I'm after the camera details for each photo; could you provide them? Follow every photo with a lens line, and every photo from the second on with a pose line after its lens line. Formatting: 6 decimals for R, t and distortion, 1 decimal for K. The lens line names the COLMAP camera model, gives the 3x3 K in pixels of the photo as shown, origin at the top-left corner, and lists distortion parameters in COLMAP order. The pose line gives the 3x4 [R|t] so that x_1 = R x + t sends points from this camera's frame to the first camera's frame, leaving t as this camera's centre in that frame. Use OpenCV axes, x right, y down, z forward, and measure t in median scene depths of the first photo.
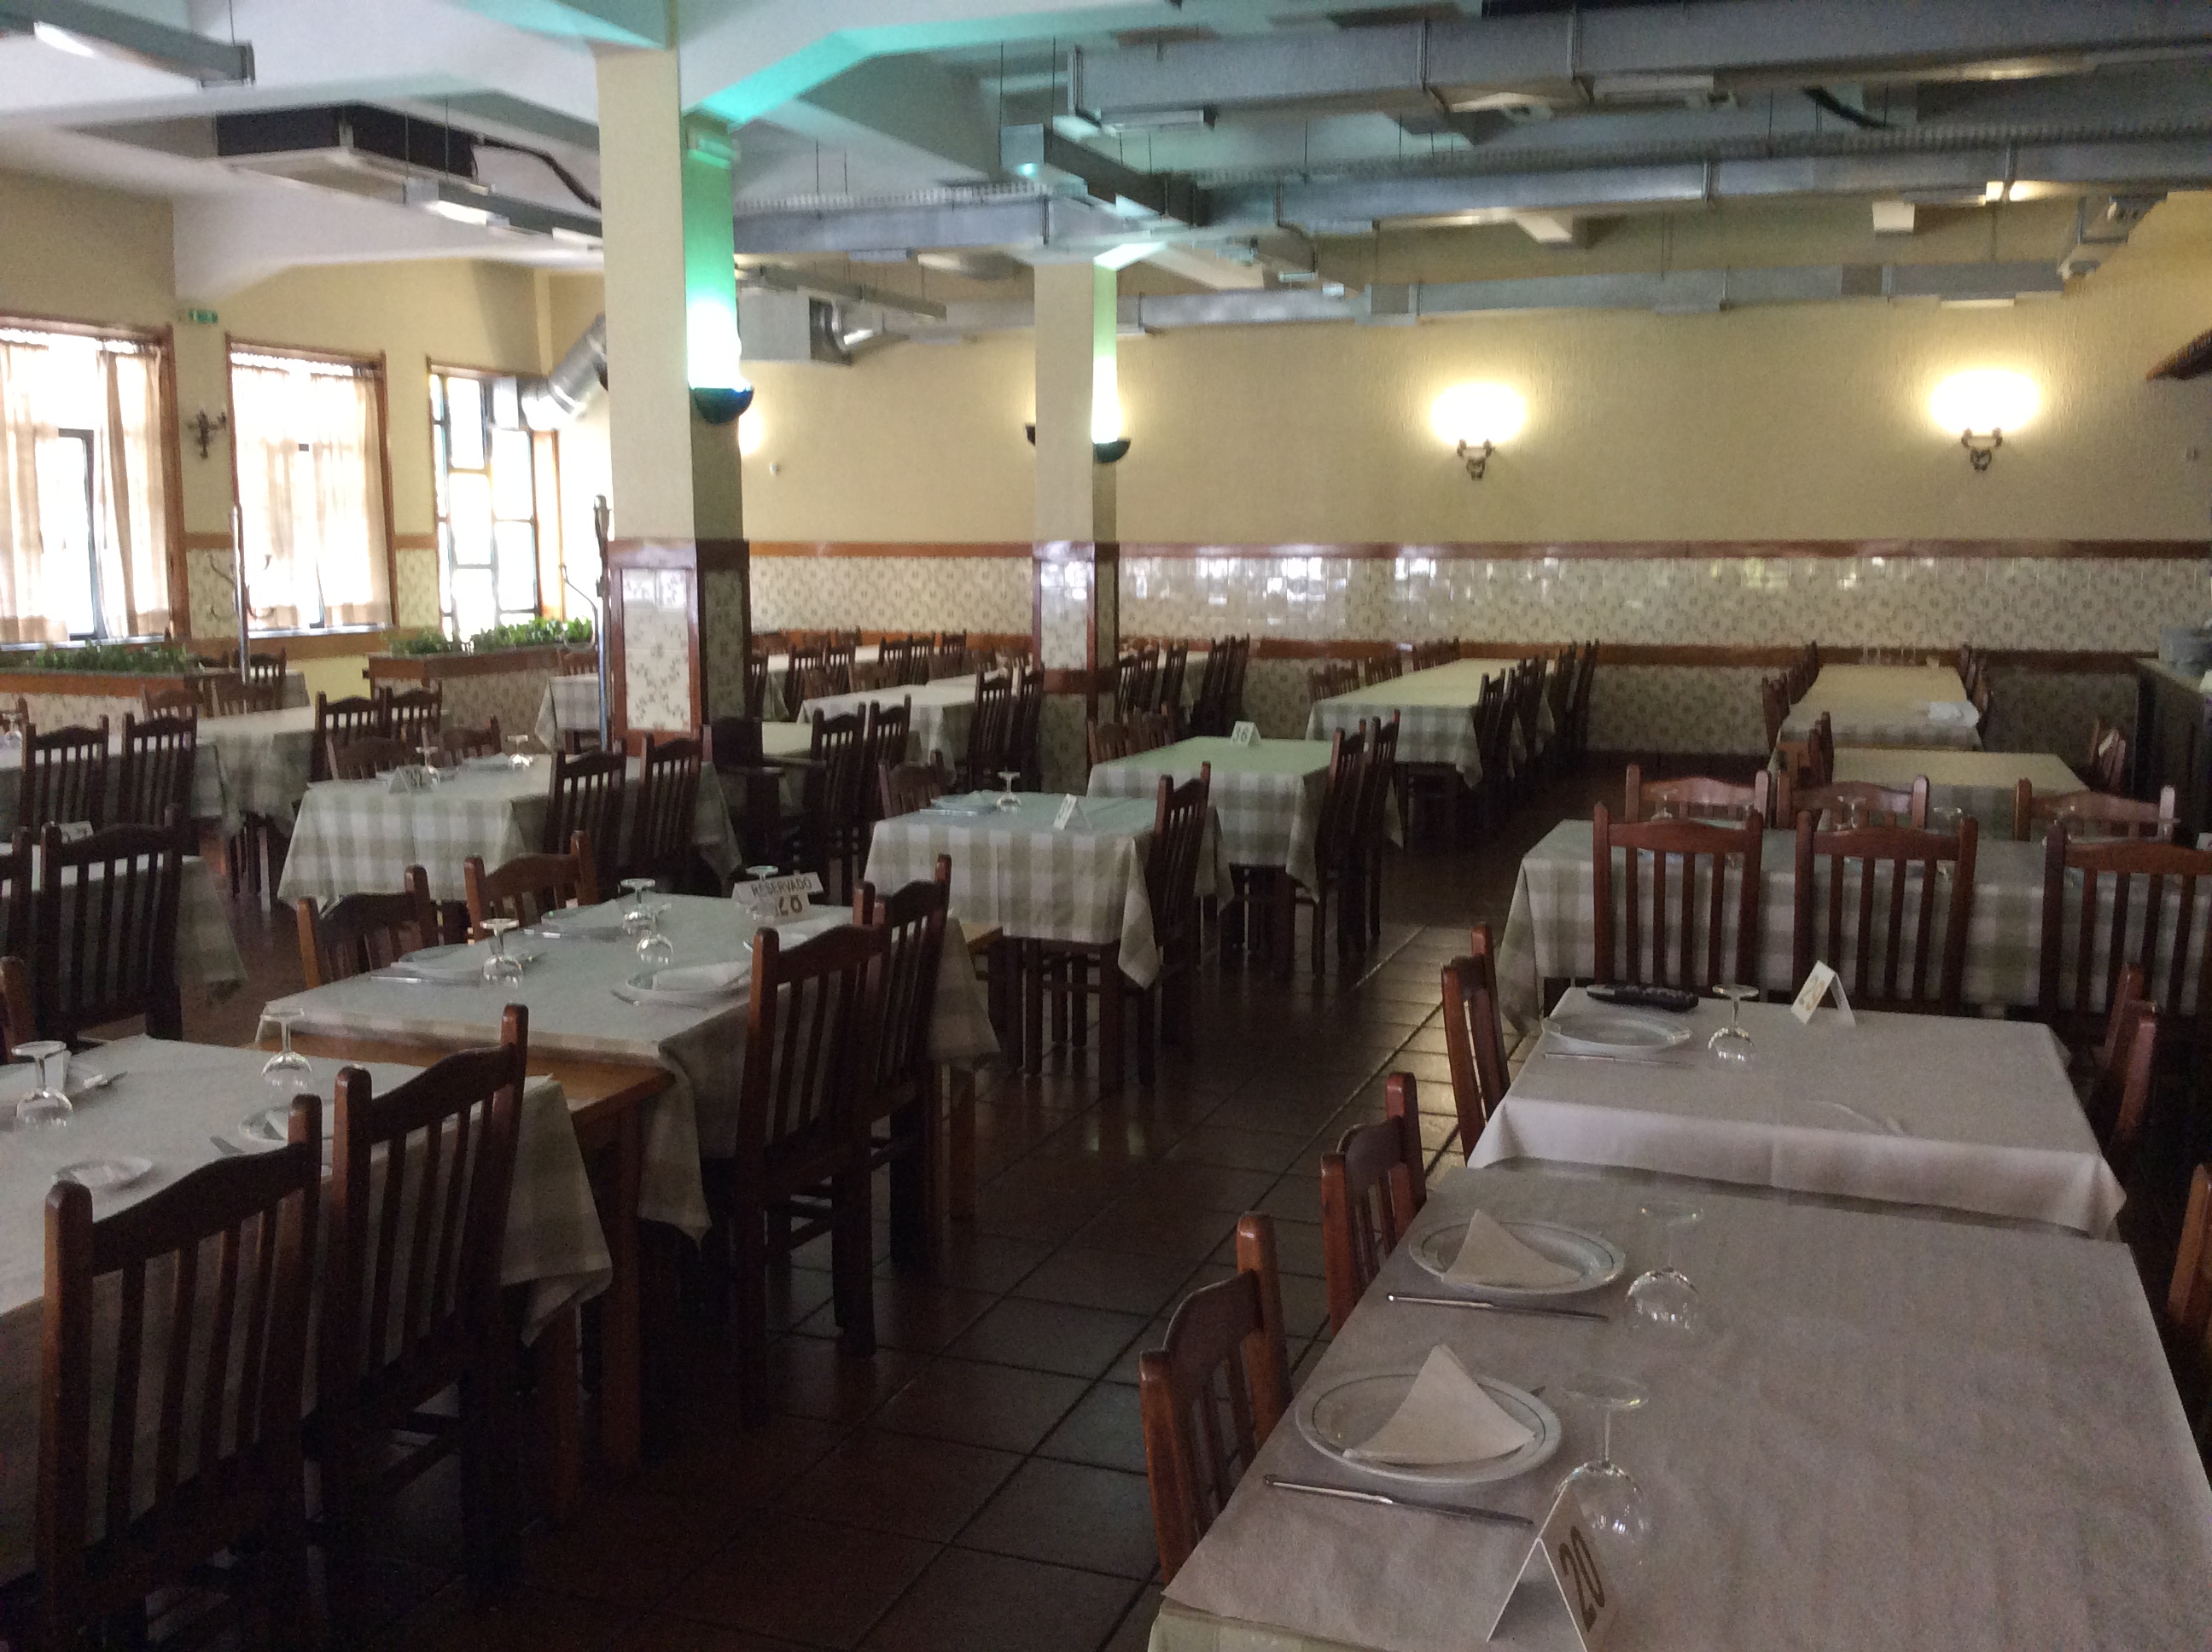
lens RADIAL K [[2076.5, 0, 1101.3], [0, 2076.5, 828.7], [0, 0, 1]] dist [0.022860, 0.000000]
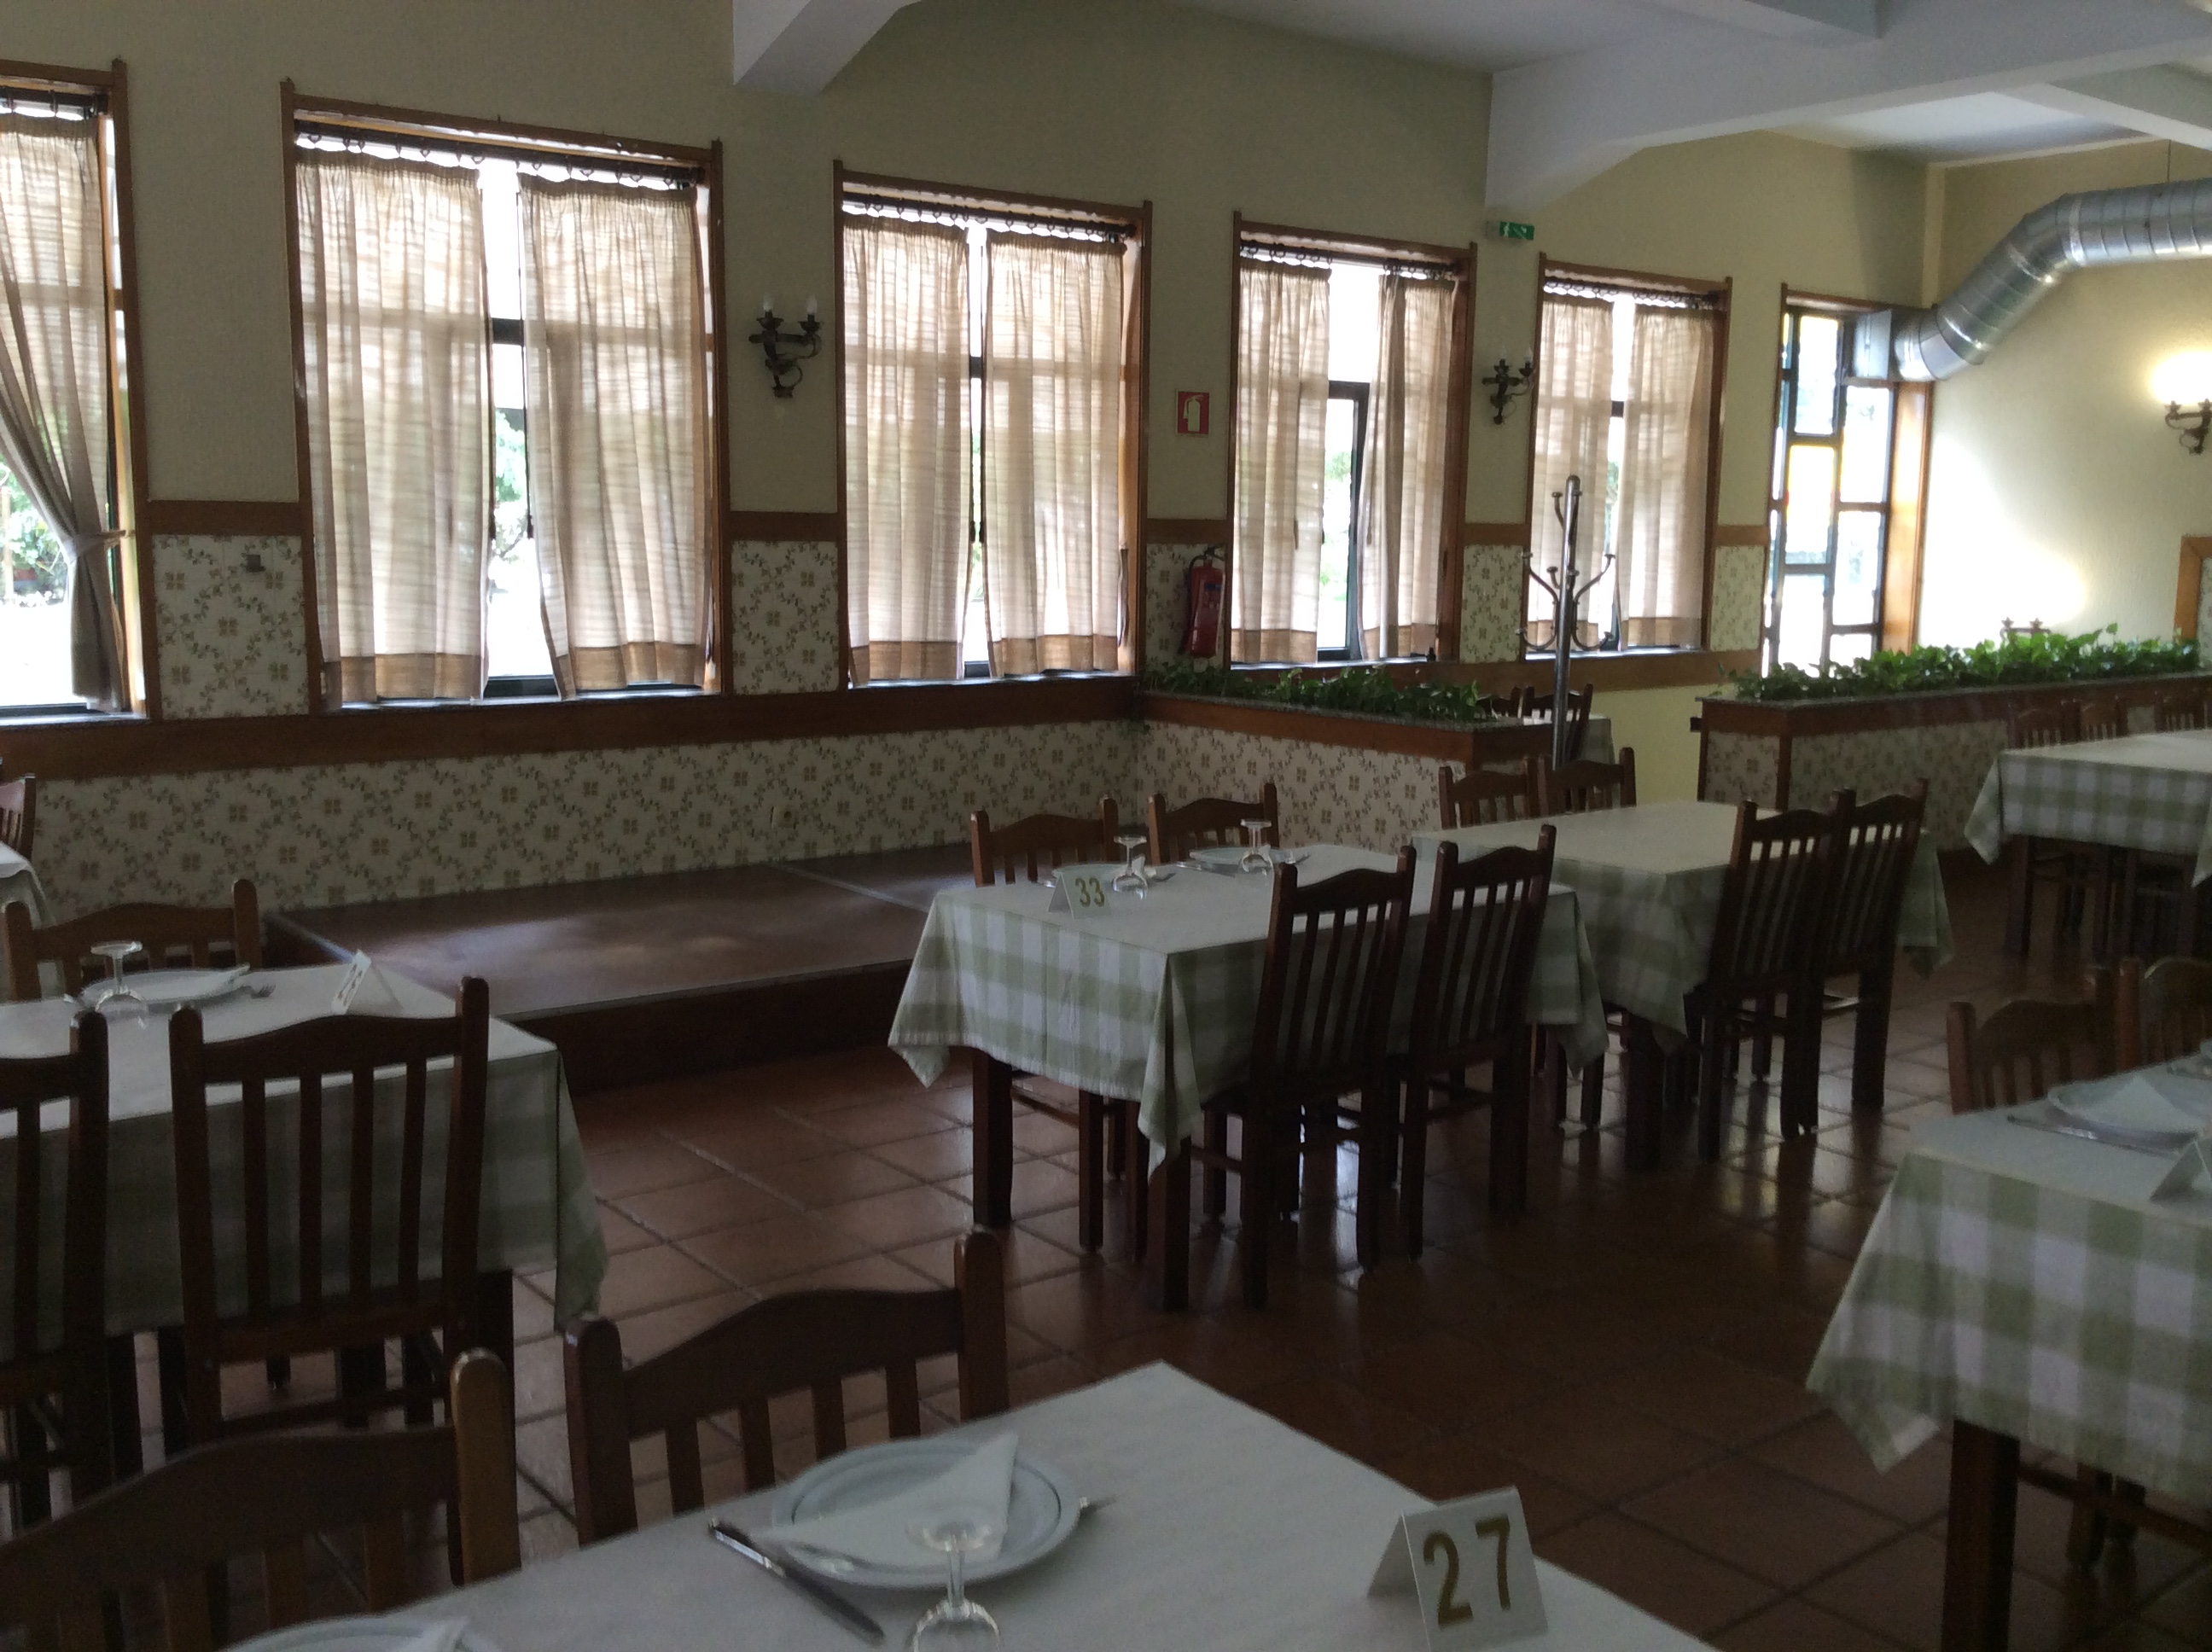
lens RADIAL K [[2076.5, 0, 1100.7], [0, 2076.5, 824.7], [0, 0, 1]] dist [0.022860, 0.000000]
pose [[0.854860, 0.080217, -0.512621, -0.158619], [-0.080871, 0.996502, 0.021074, -0.038066], [0.512518, 0.023441, 0.858356, 0.290974]]
